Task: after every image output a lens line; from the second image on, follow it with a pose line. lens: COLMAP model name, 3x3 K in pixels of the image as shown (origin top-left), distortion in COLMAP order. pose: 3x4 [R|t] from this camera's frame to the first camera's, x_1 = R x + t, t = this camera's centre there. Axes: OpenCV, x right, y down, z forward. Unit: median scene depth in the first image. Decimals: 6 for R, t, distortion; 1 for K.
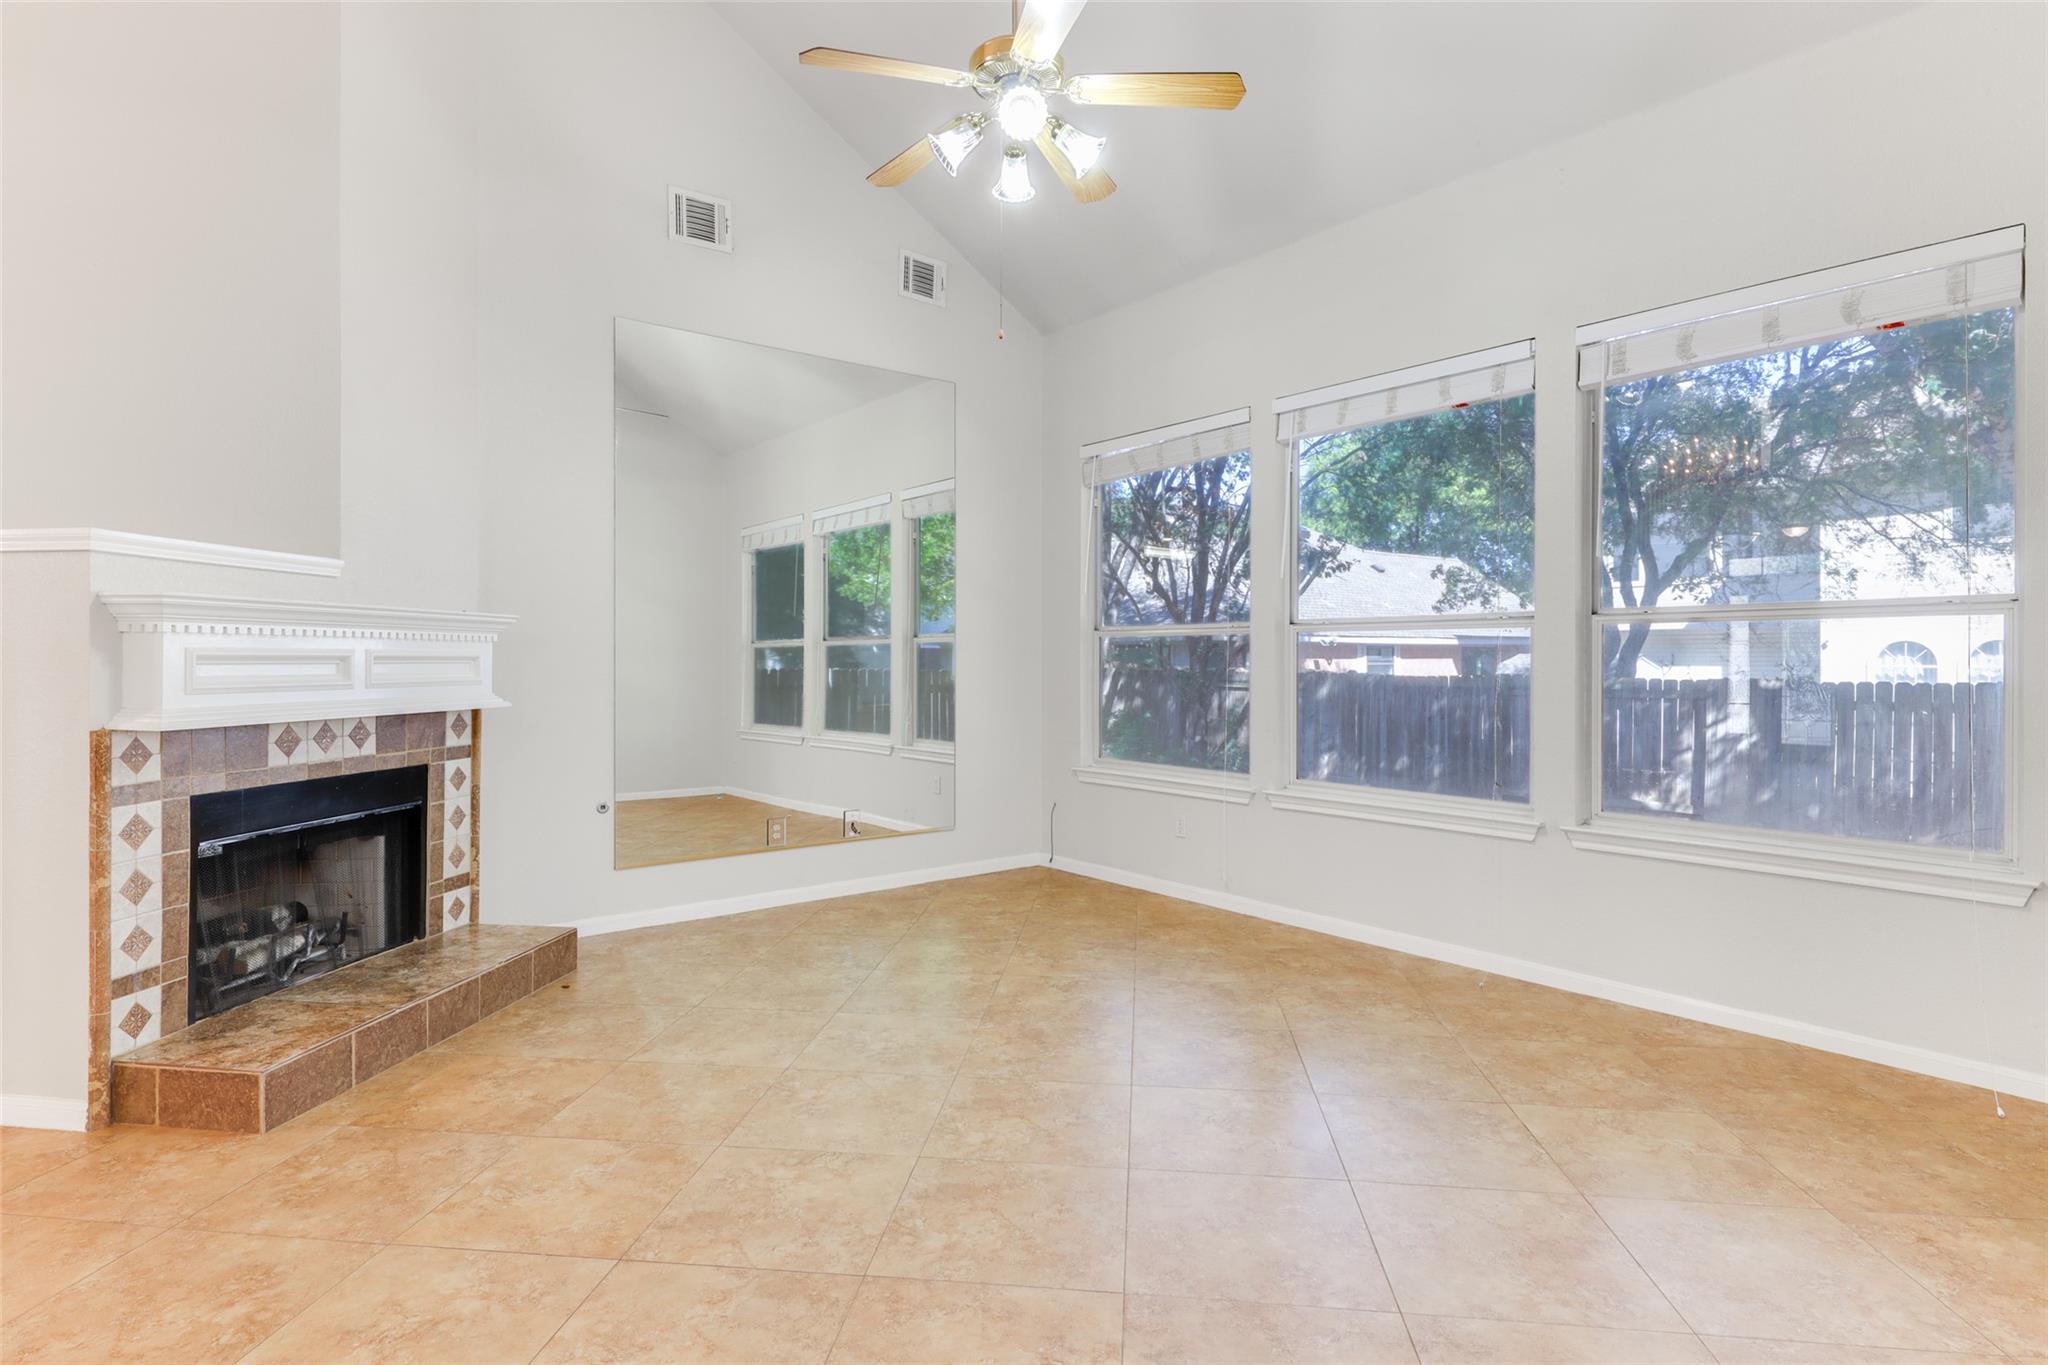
lens RADIAL K [[1069.4, 0, 1024.2], [0, 1069.4, 670.1], [0, 0, 1]] dist [0.006011, -0.000067]
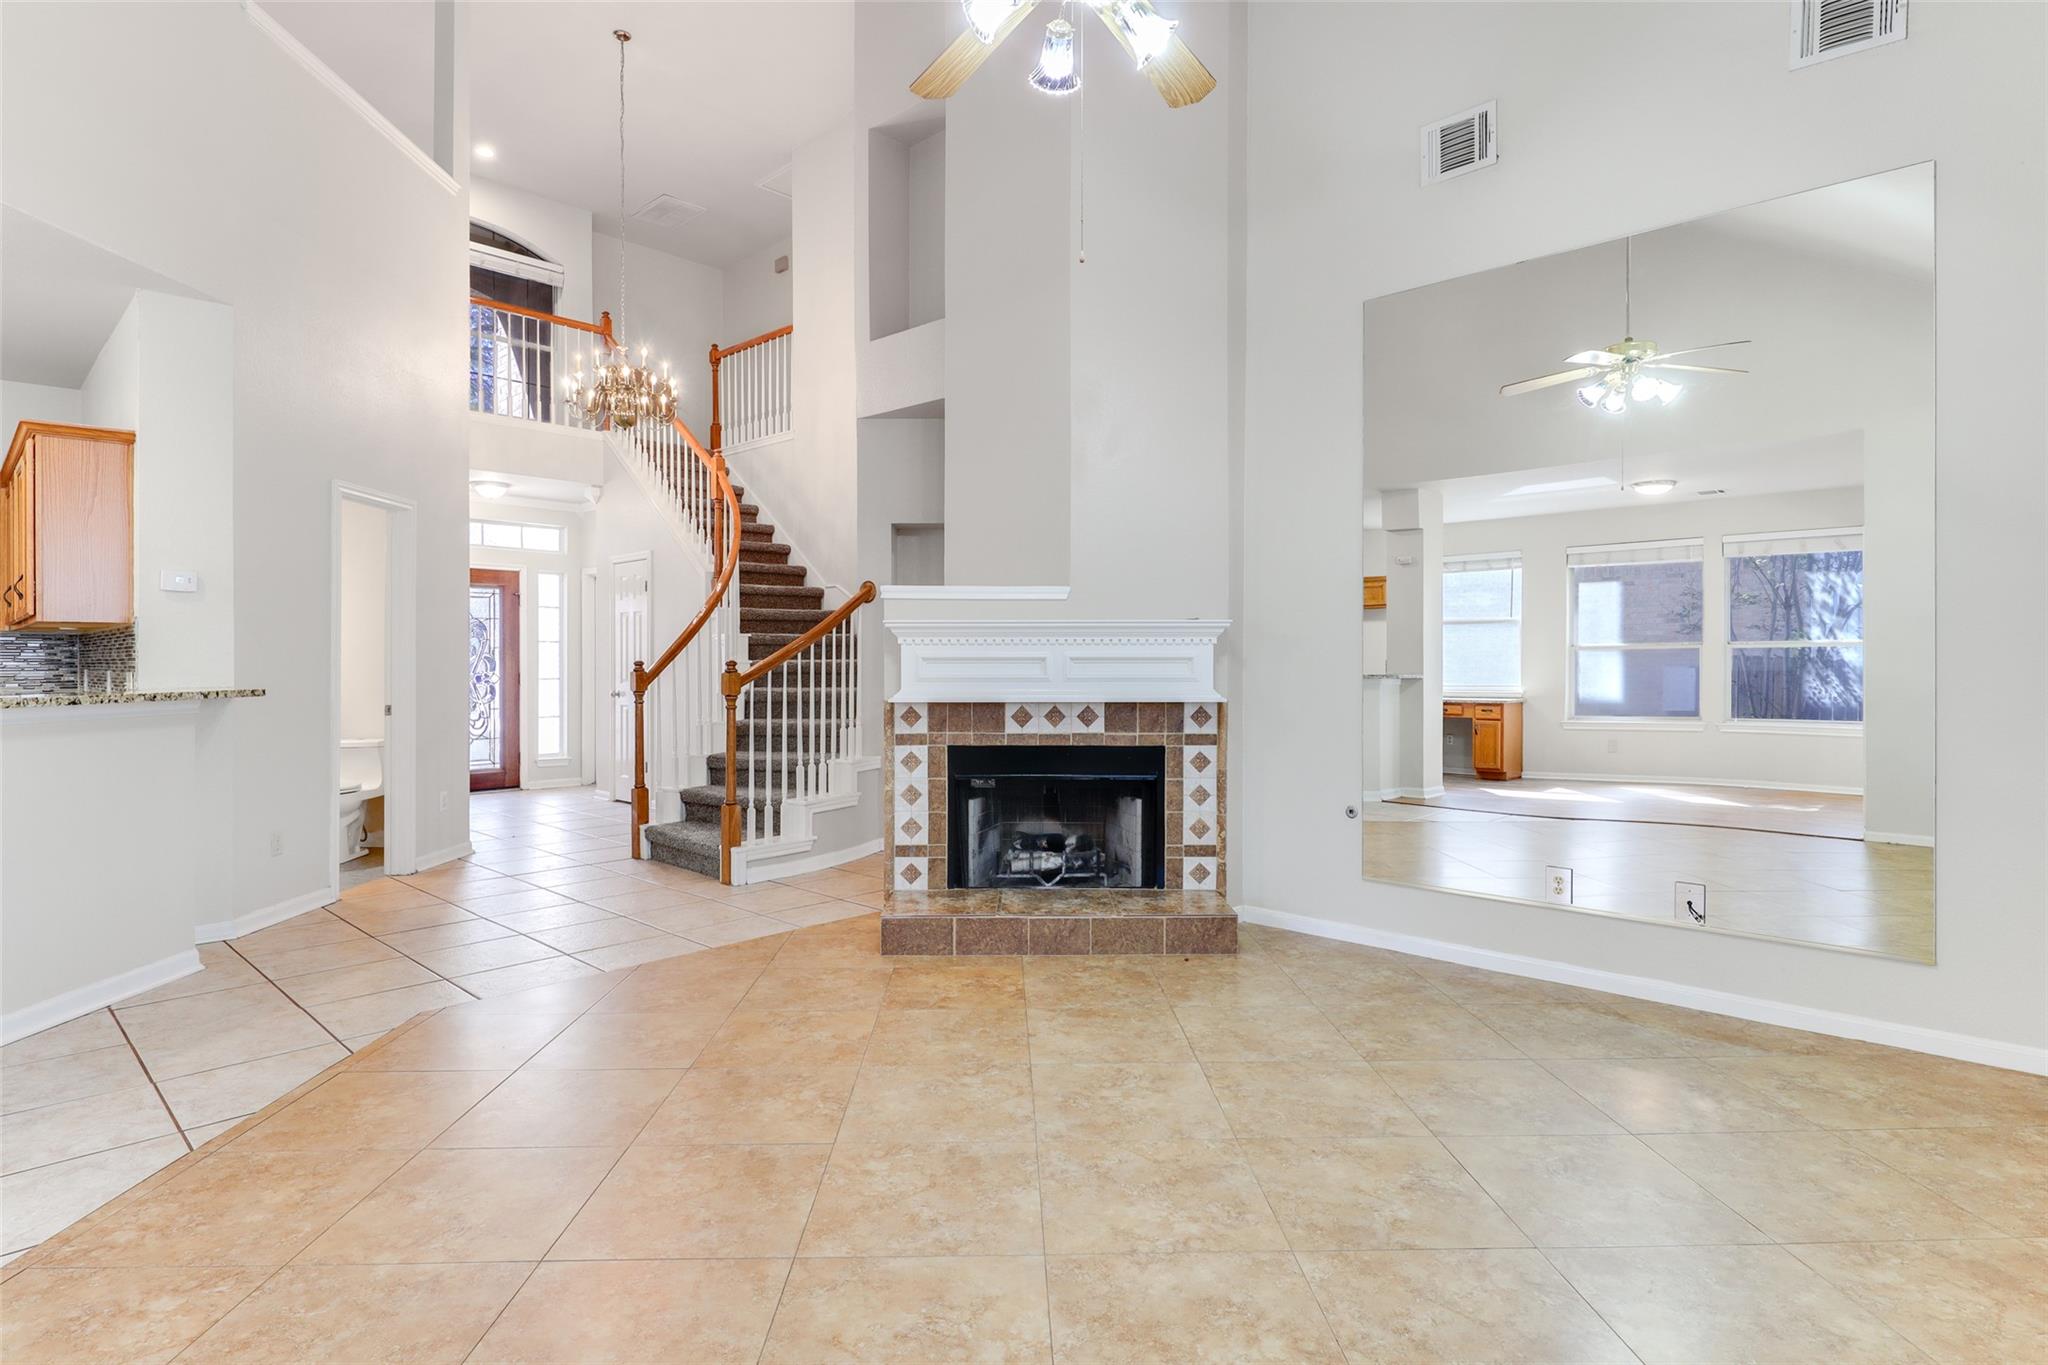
lens RADIAL K [[1069.4, 0, 1038.3], [0, 1069.4, 664.7], [0, 0, 1]] dist [0.006011, -0.000067]
pose [[0.137398, 0.002438, -0.990513, 0.648294], [-0.007735, 0.999969, 0.001388, -0.004873], [0.990486, 0.007471, 0.137413, 0.720739]]
